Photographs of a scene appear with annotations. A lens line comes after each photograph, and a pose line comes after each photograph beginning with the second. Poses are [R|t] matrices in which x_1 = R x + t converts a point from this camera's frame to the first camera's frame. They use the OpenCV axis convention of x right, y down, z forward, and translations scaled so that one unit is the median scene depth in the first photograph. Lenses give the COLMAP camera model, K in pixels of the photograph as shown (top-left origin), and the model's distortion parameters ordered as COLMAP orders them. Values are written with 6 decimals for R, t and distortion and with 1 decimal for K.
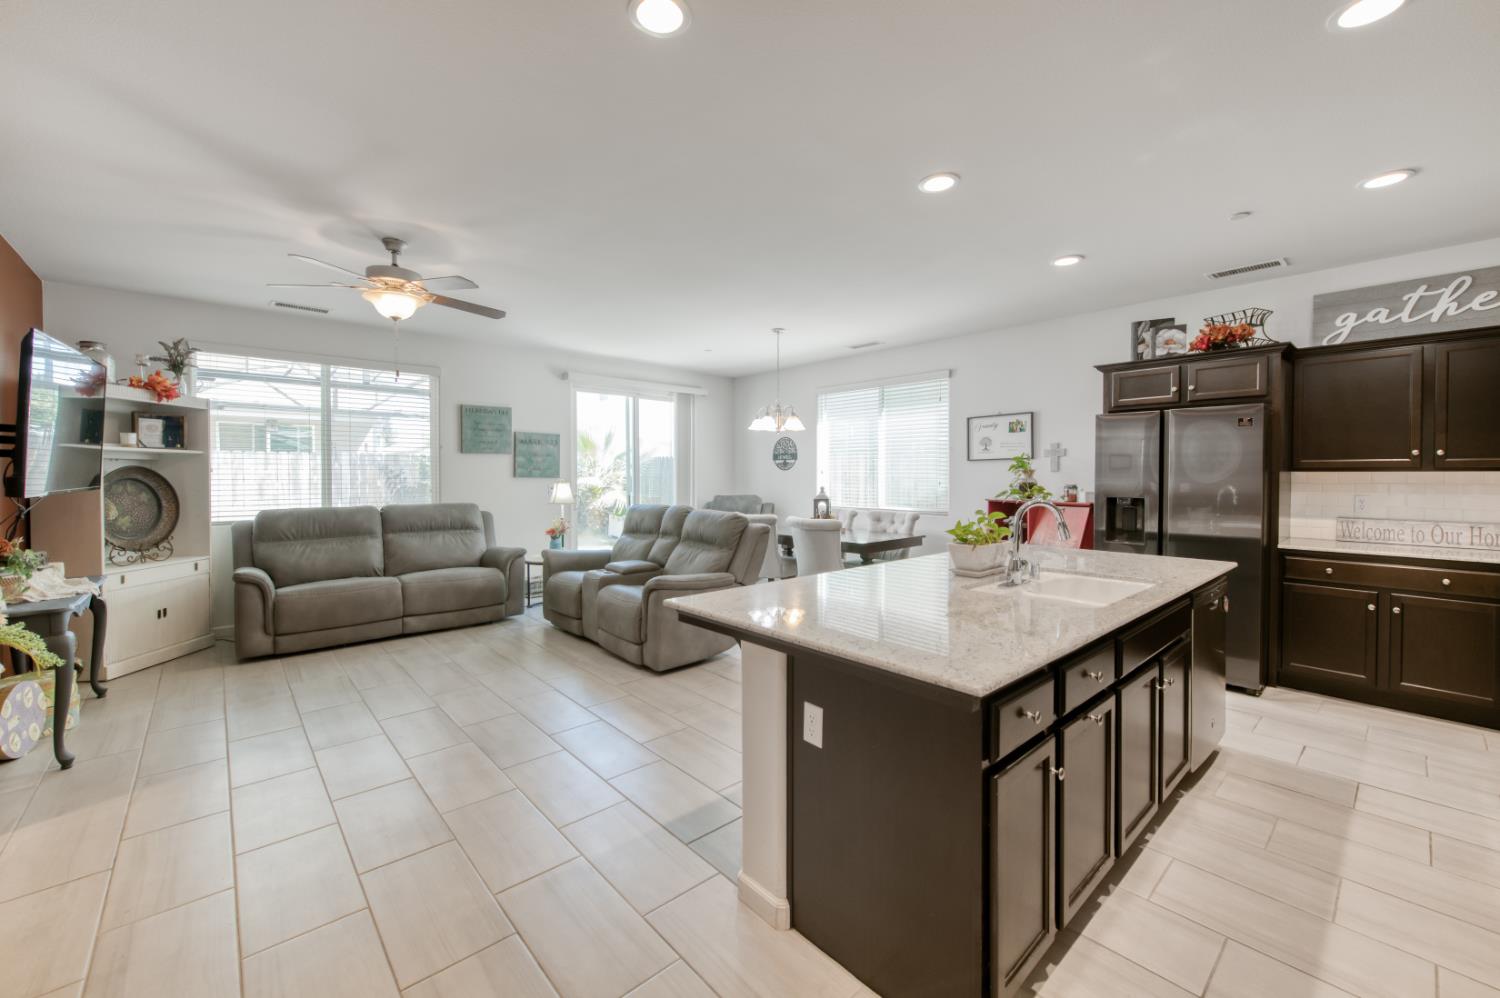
lens RADIAL K [[602.5, 0, 749.2], [0, 602.5, 479.9], [0, 0, 1]] dist [0.009845, -0.002947]
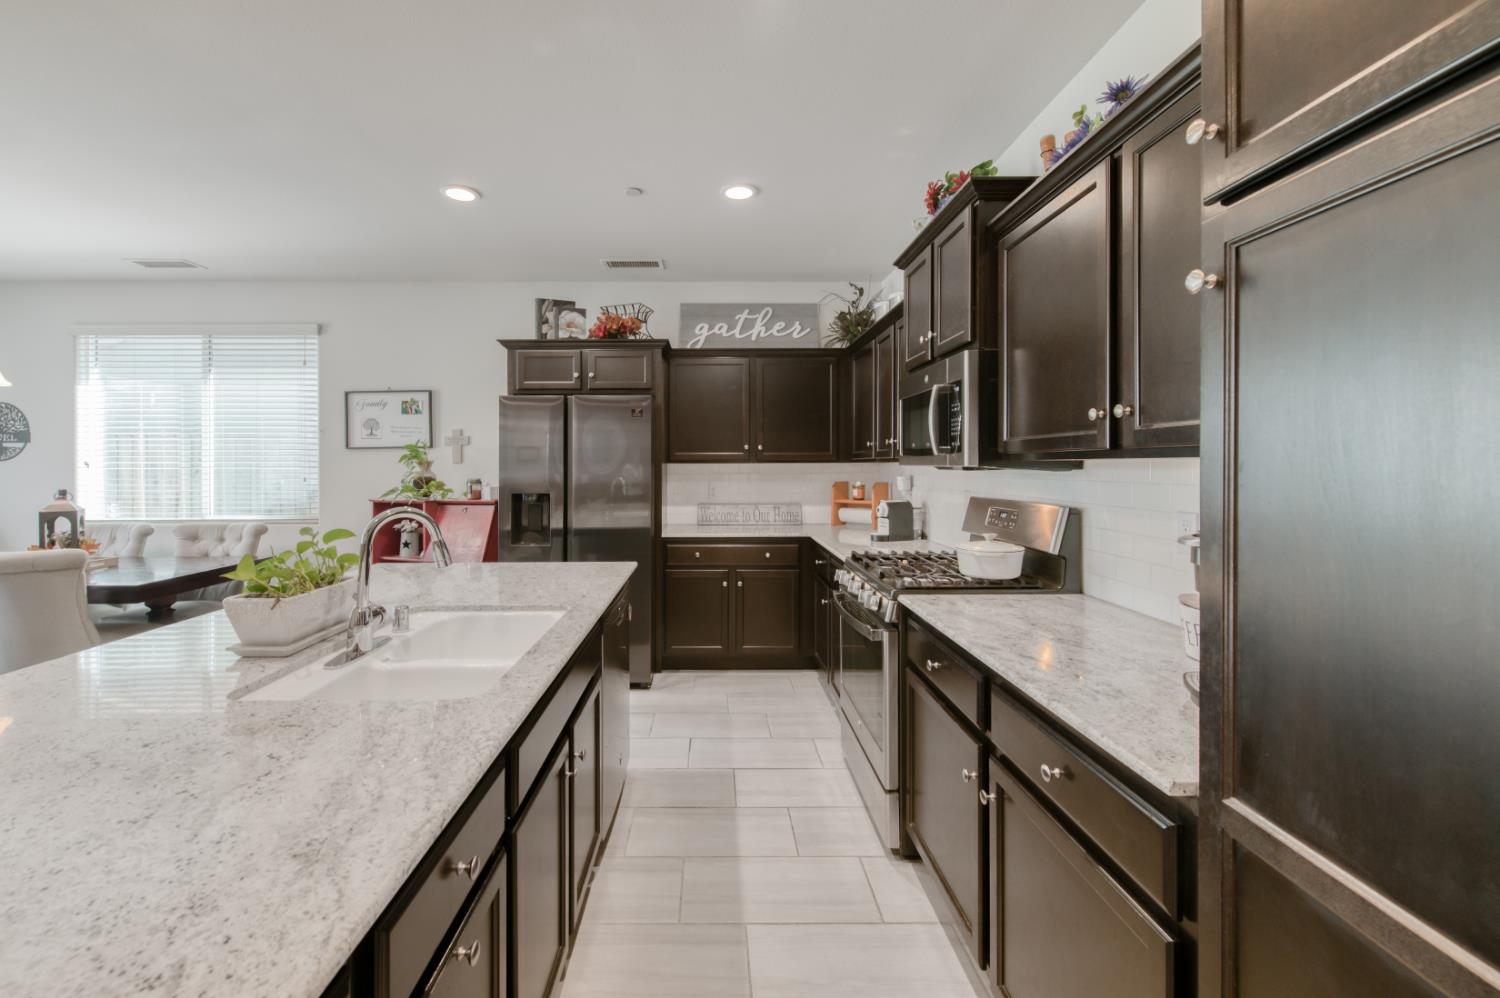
lens RADIAL K [[602.5, 0, 715.8], [0, 602.5, 469.7], [0, 0, 1]] dist [0.009845, -0.002947]
pose [[0.662549, -0.007552, 0.748981, 0.134566], [0.010467, 0.999945, 0.000823, -0.002052], [-0.748946, 0.007294, 0.662591, 0.203865]]
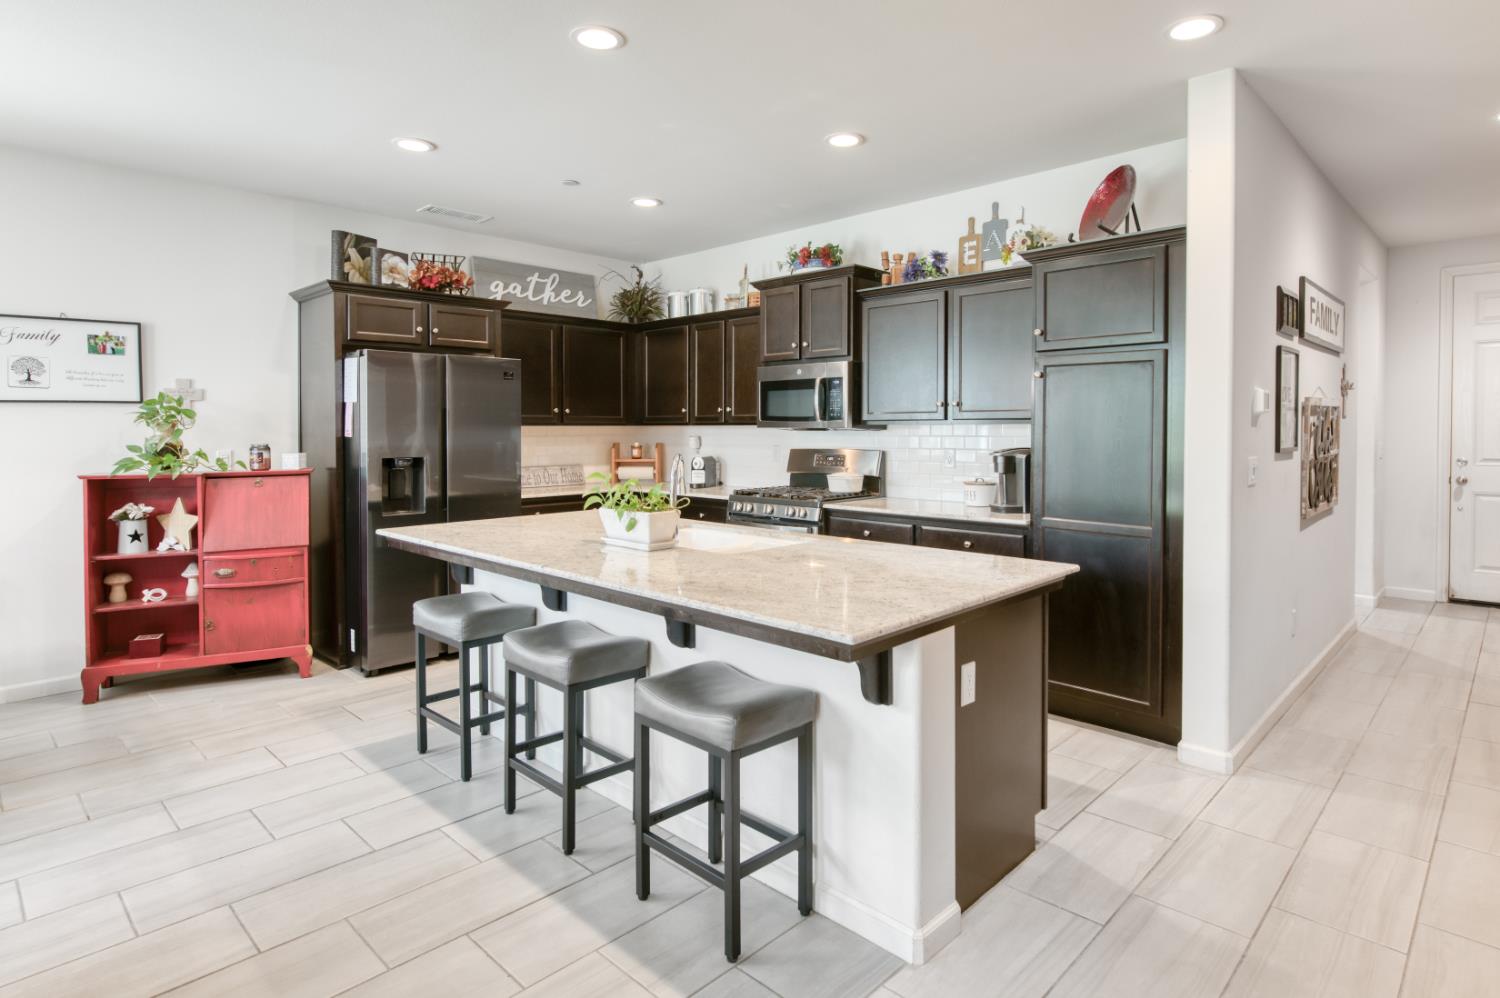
lens RADIAL K [[812.5, 0, 763.3], [0, 812.5, 441.6], [0, 0, 1]] dist [0.001054, 0.000339]
pose [[-0.079986, -0.017167, 0.996648, -0.446520], [0.011880, 0.999764, 0.018175, -0.005192], [-0.996725, 0.013294, -0.079764, 0.552889]]
